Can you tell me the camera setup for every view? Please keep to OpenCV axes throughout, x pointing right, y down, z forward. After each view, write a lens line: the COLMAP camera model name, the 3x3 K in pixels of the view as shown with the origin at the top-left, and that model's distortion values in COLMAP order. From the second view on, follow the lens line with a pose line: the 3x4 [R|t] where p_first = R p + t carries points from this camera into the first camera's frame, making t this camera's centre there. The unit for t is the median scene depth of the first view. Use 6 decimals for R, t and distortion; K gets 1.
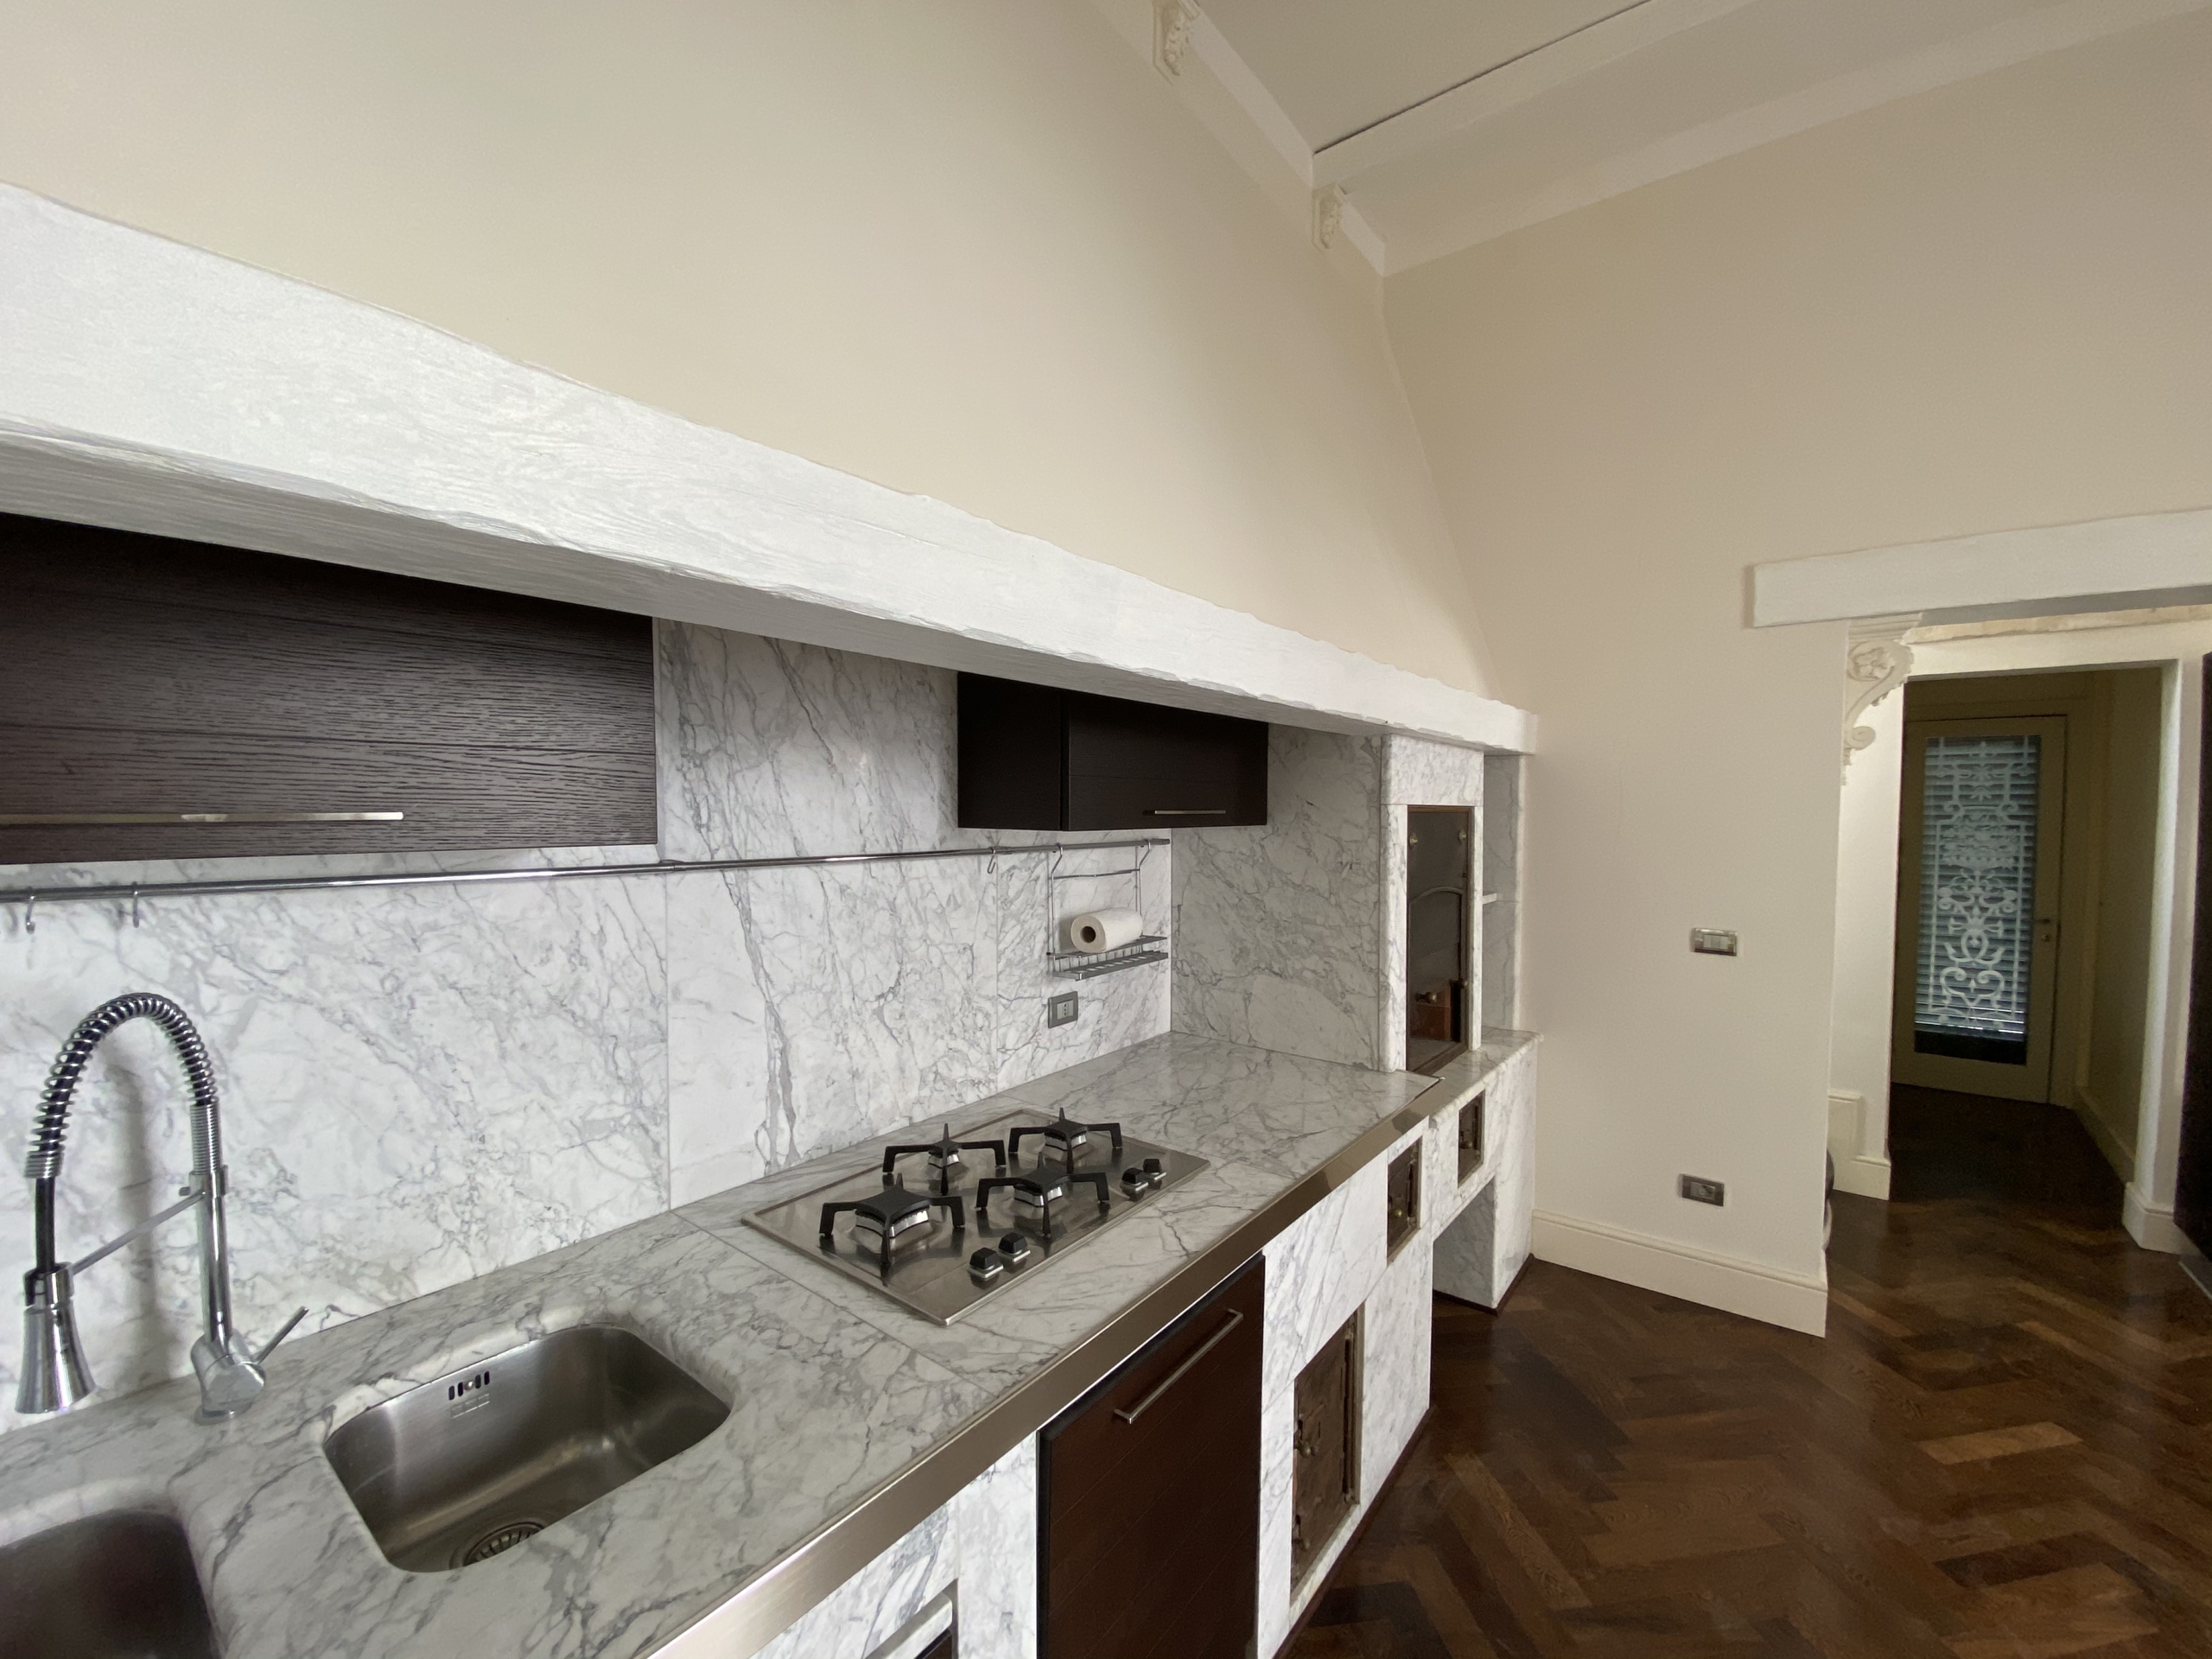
lens RADIAL K [[912.7, 0, 1097.8], [0, 912.7, 827.7], [0, 0, 1]] dist [0.011792, -0.015764]
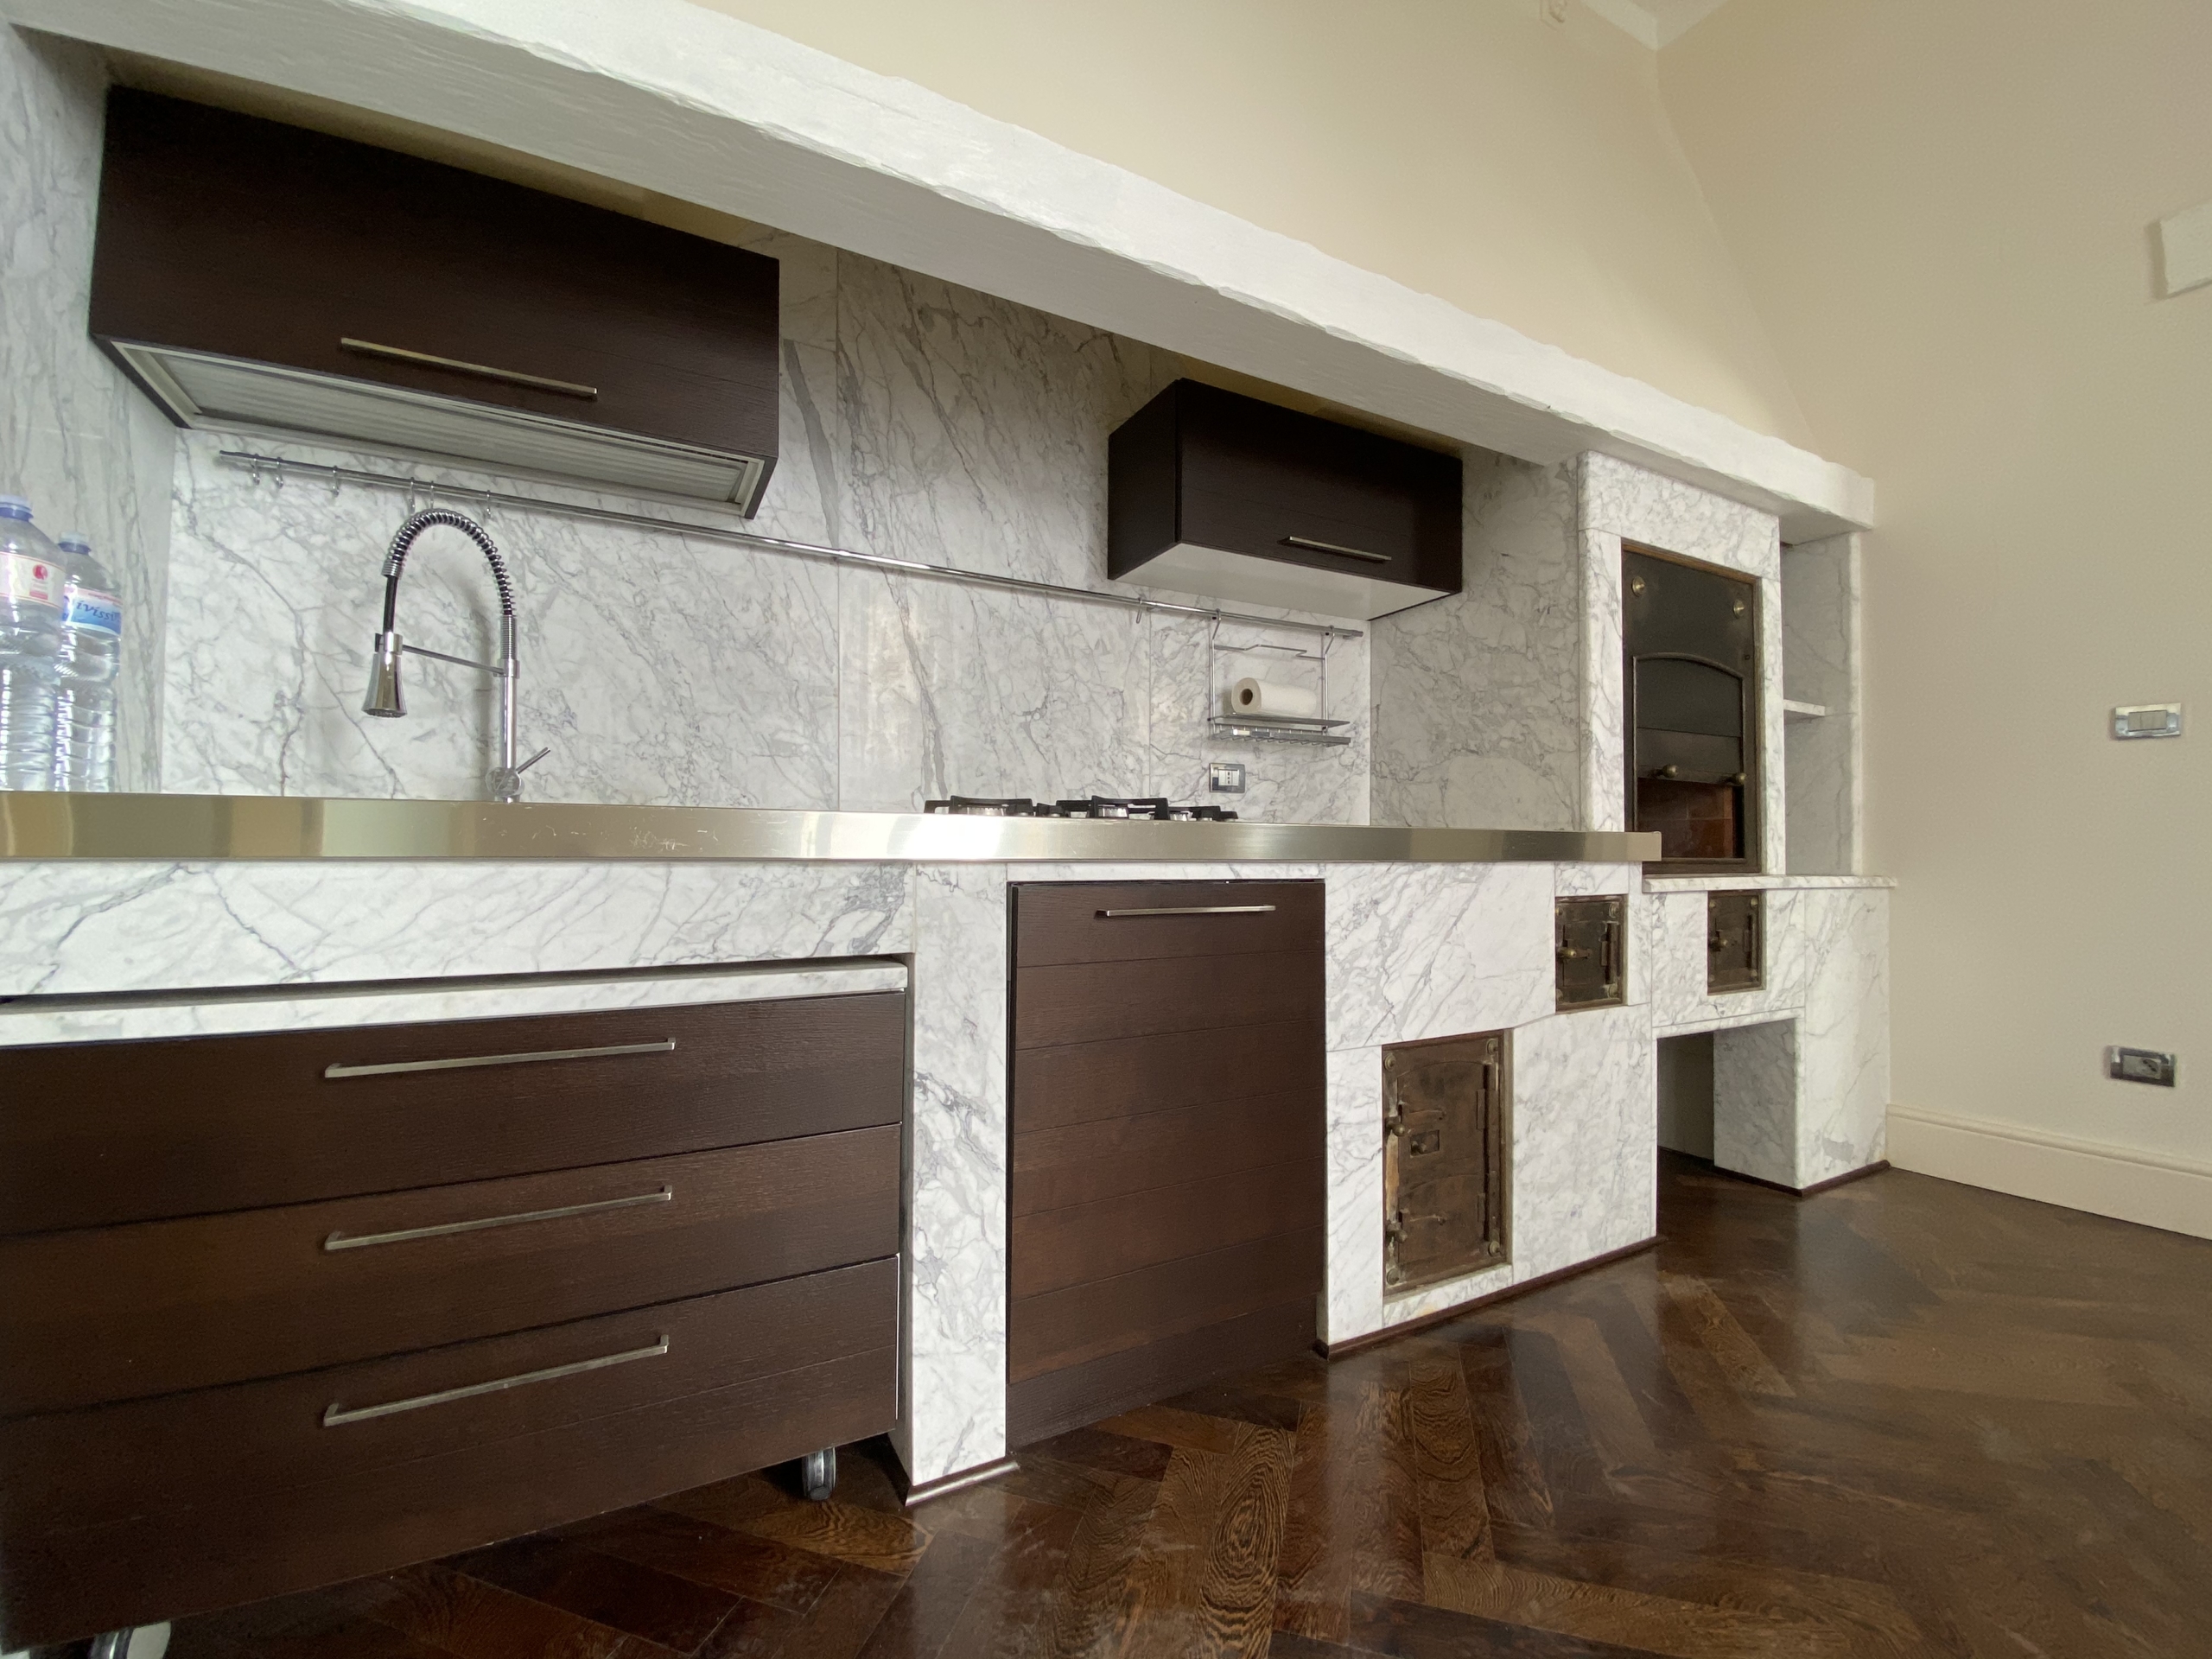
lens RADIAL K [[912.7, 0, 1073.7], [0, 912.7, 837.7], [0, 0, 1]] dist [0.011792, -0.015764]
pose [[0.908509, -0.004977, -0.417836, 0.263266], [-0.013267, 0.999081, -0.040749, 0.354318], [0.417655, 0.042564, 0.907608, -0.000173]]
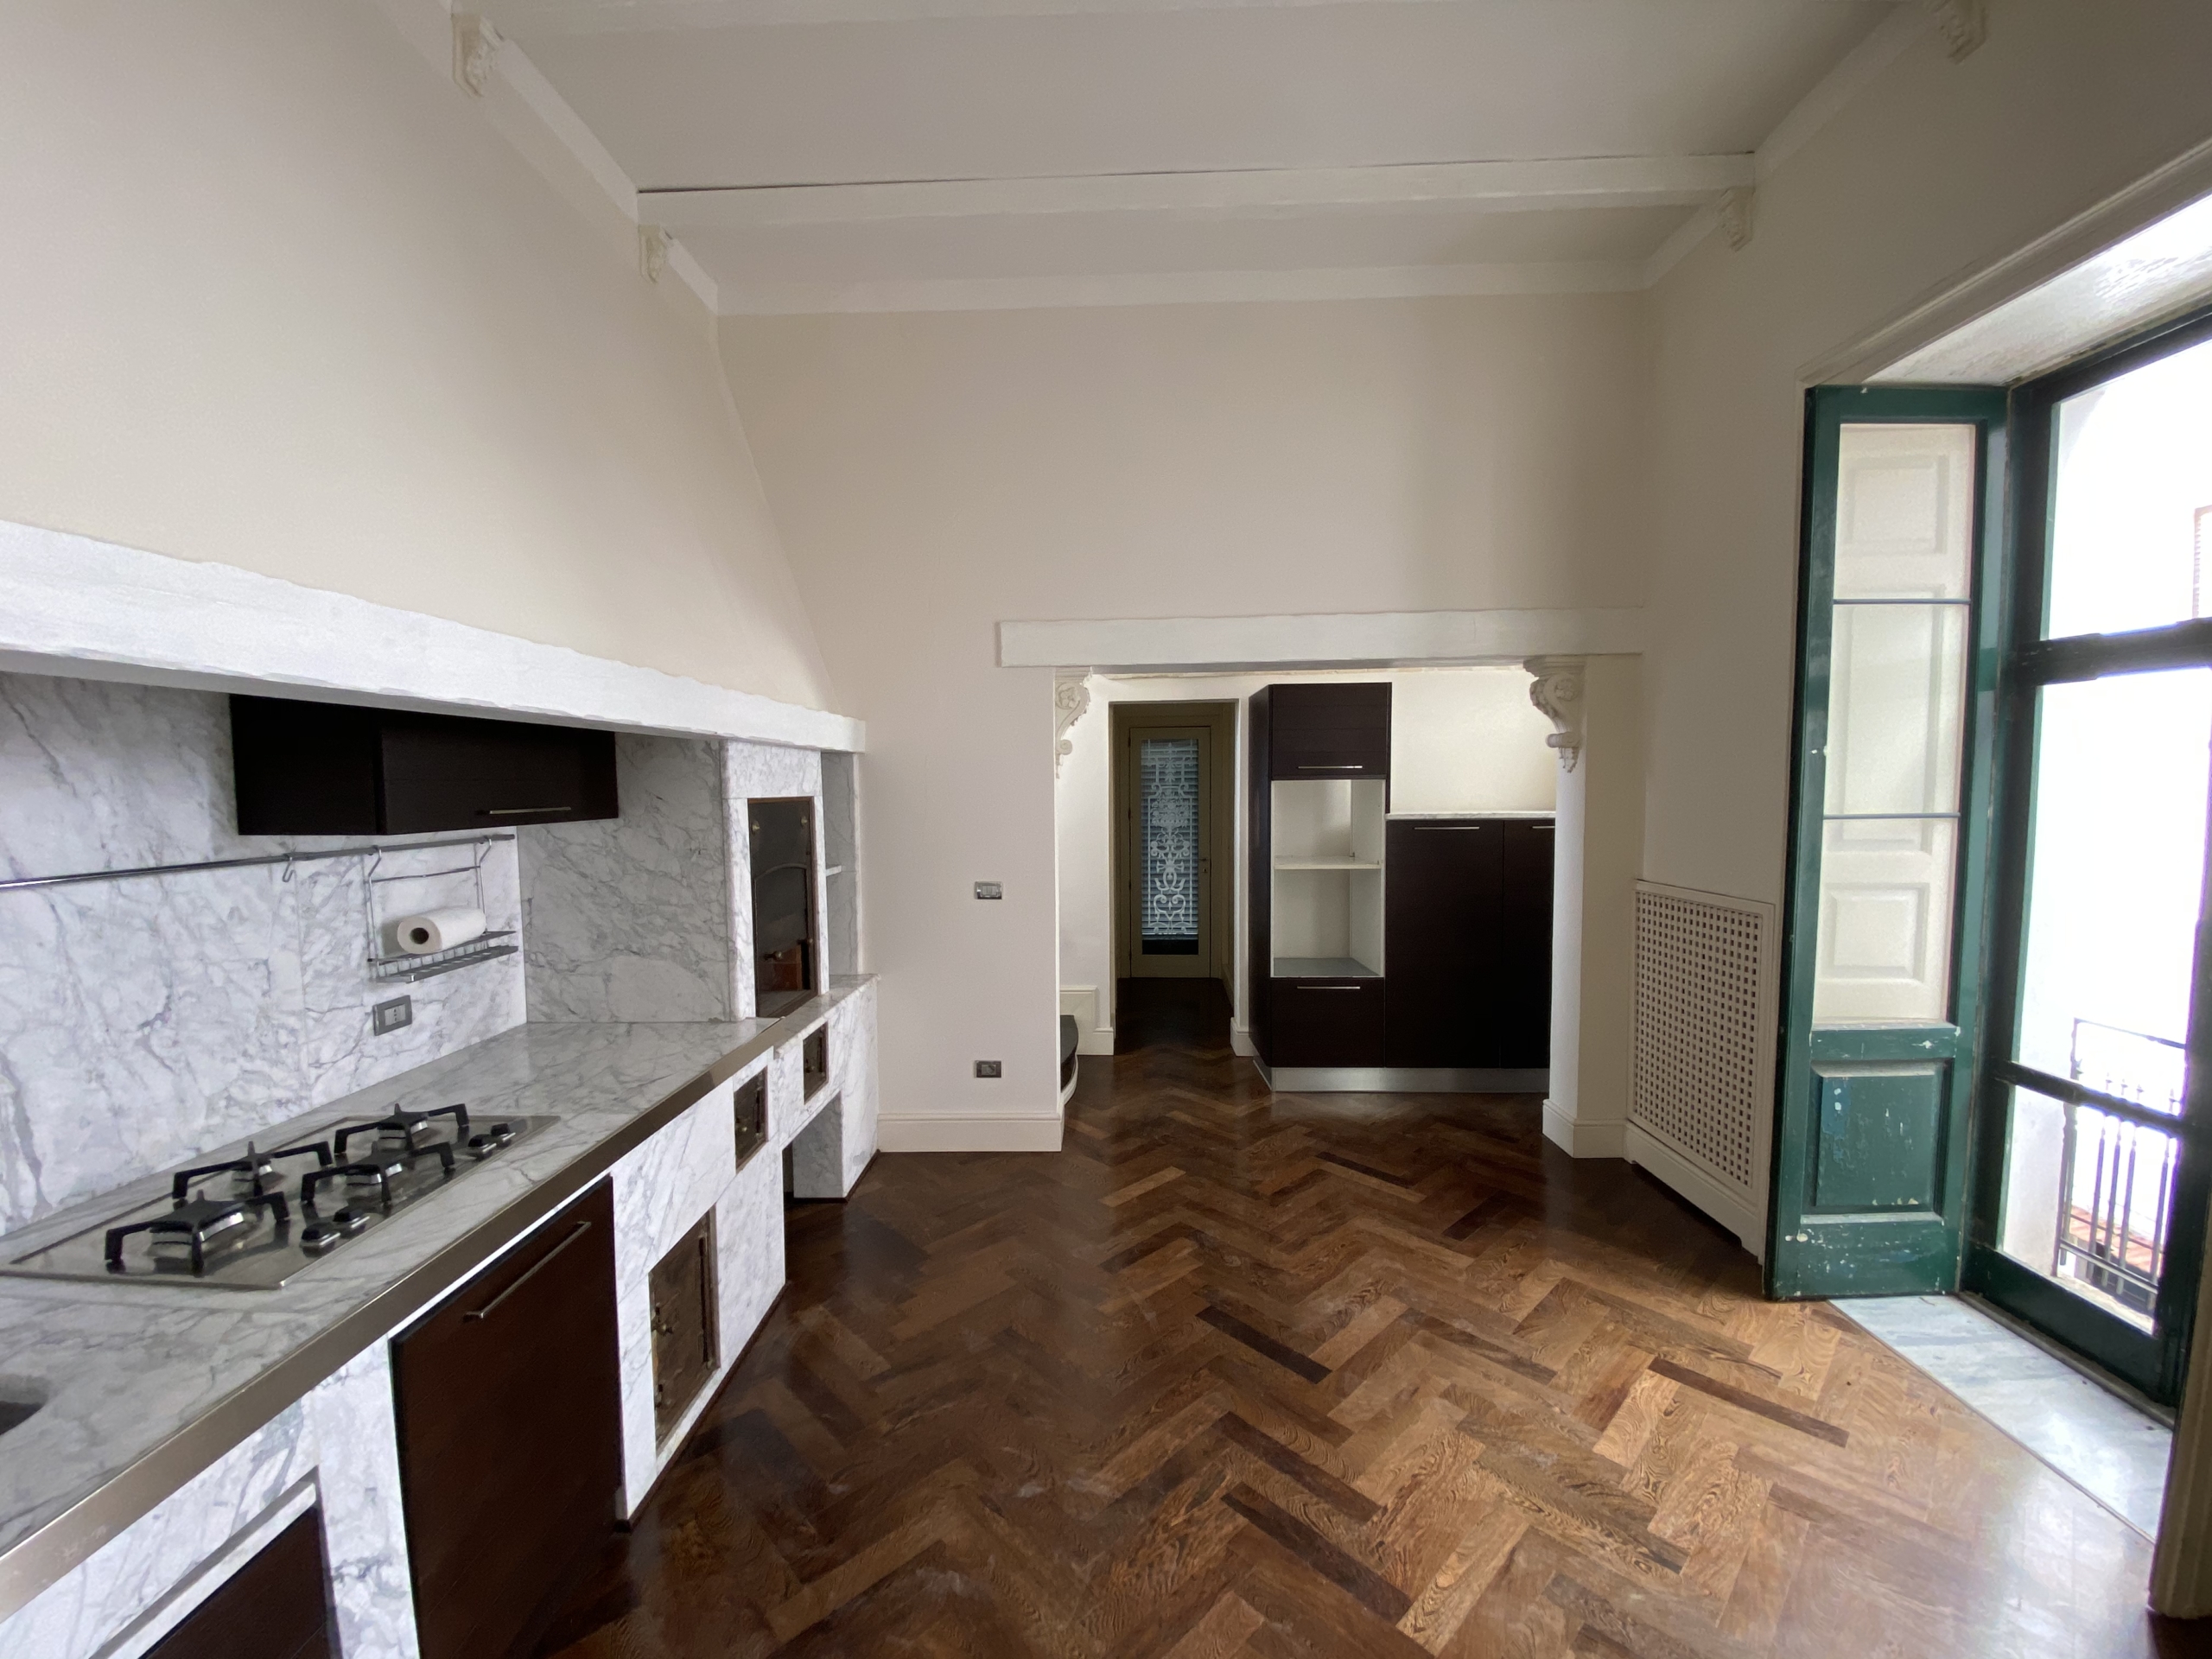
lens RADIAL K [[912.7, 0, 1108.4], [0, 912.7, 840.6], [0, 0, 1]] dist [0.011792, -0.015764]
pose [[0.804833, -0.049283, 0.591451, 0.011140], [0.024167, 0.998441, 0.050310, -0.020732], [-0.593009, -0.026198, 0.804770, -0.281006]]
